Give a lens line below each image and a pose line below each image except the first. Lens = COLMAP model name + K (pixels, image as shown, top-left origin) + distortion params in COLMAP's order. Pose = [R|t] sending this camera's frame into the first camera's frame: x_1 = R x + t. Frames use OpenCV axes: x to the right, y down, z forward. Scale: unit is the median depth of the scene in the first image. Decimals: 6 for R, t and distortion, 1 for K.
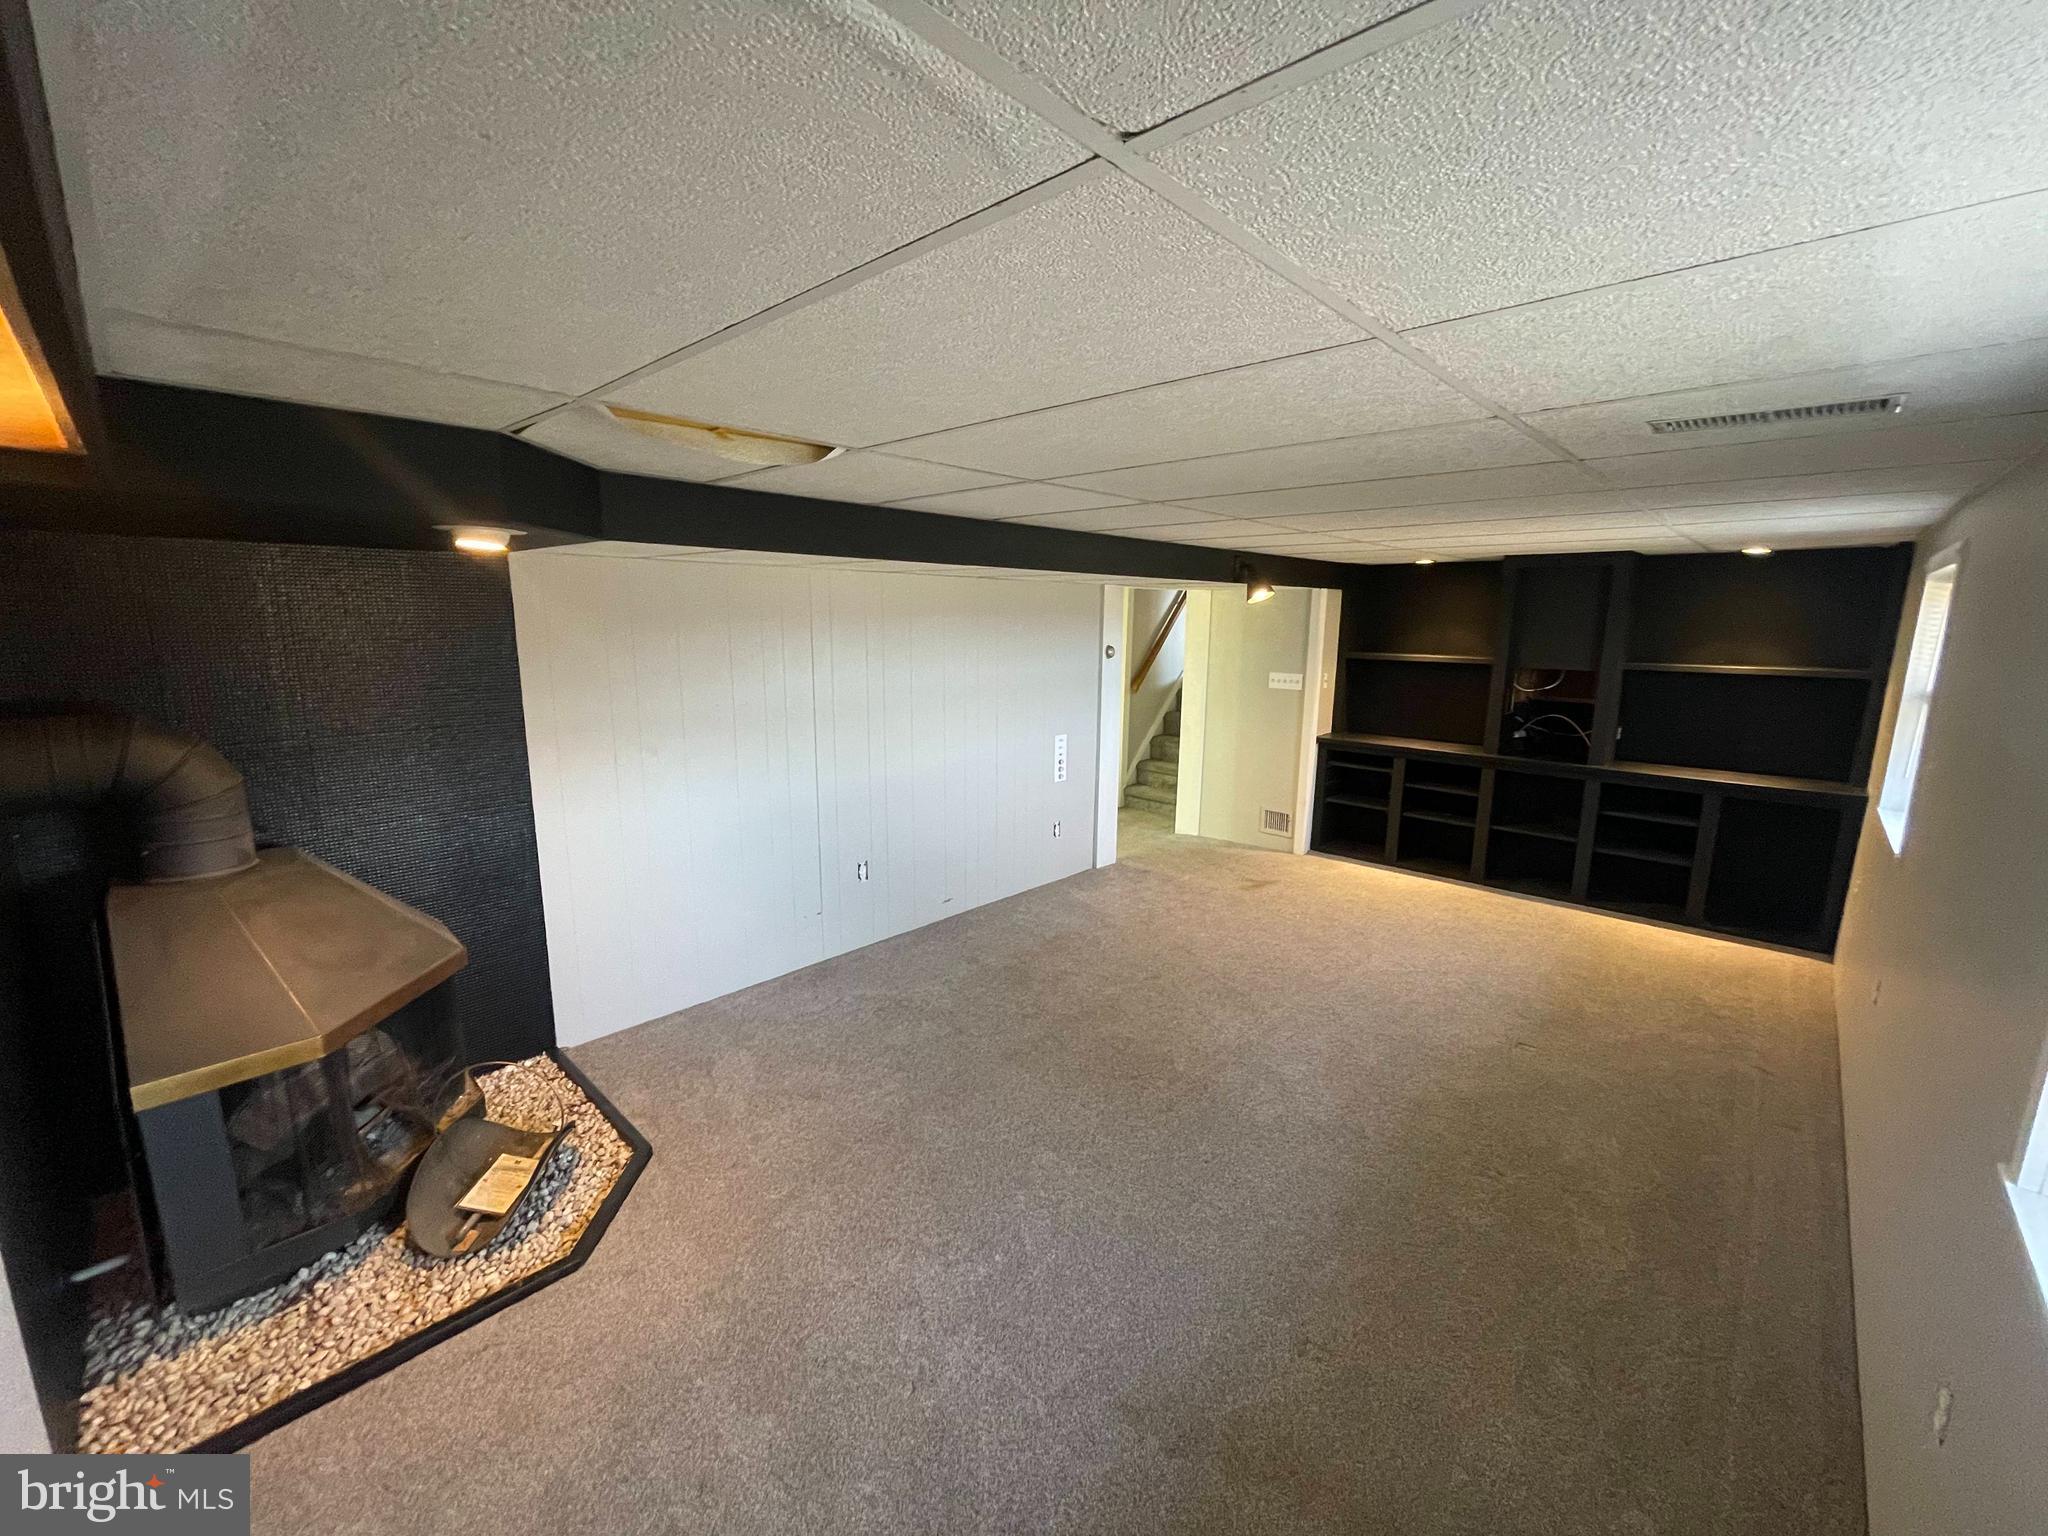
lens RADIAL K [[828.3, 0, 1022.0], [0, 828.3, 761.6], [0, 0, 1]] dist [-0.002819, -0.001231]
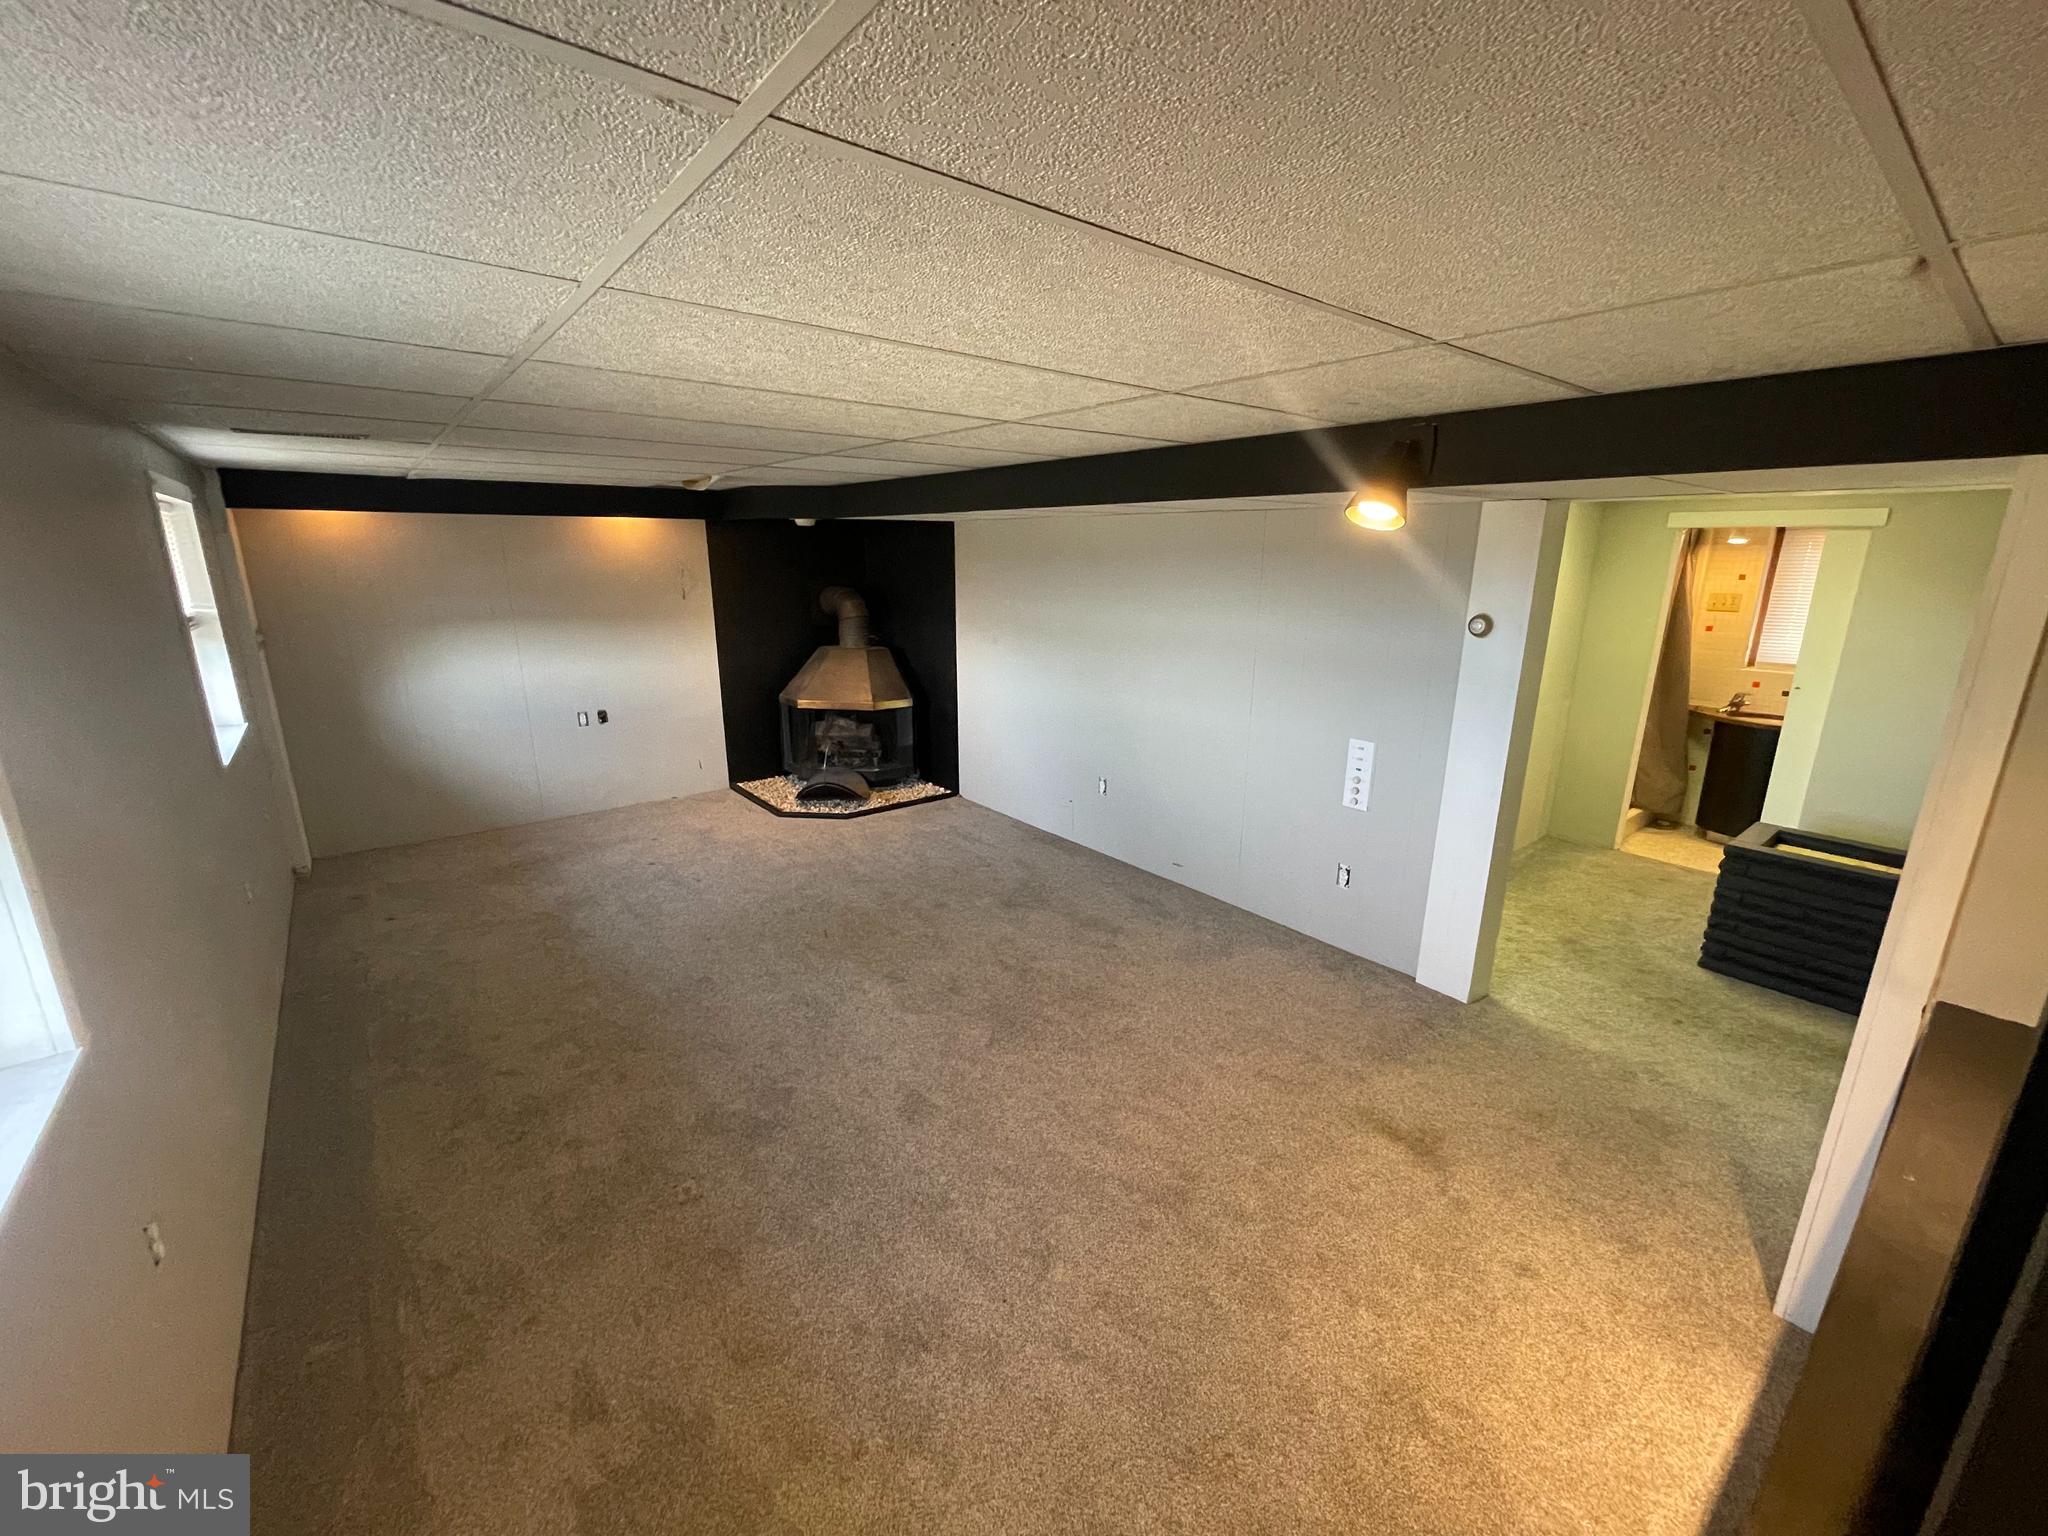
lens RADIAL K [[828.3, 0, 1026.2], [0, 828.3, 768.1], [0, 0, 1]] dist [-0.002819, -0.001231]
pose [[-0.131196, 0.243281, -0.961042, 0.725363], [-0.189631, 0.945362, 0.265199, -0.135784], [0.973051, 0.217036, -0.077895, 0.789723]]
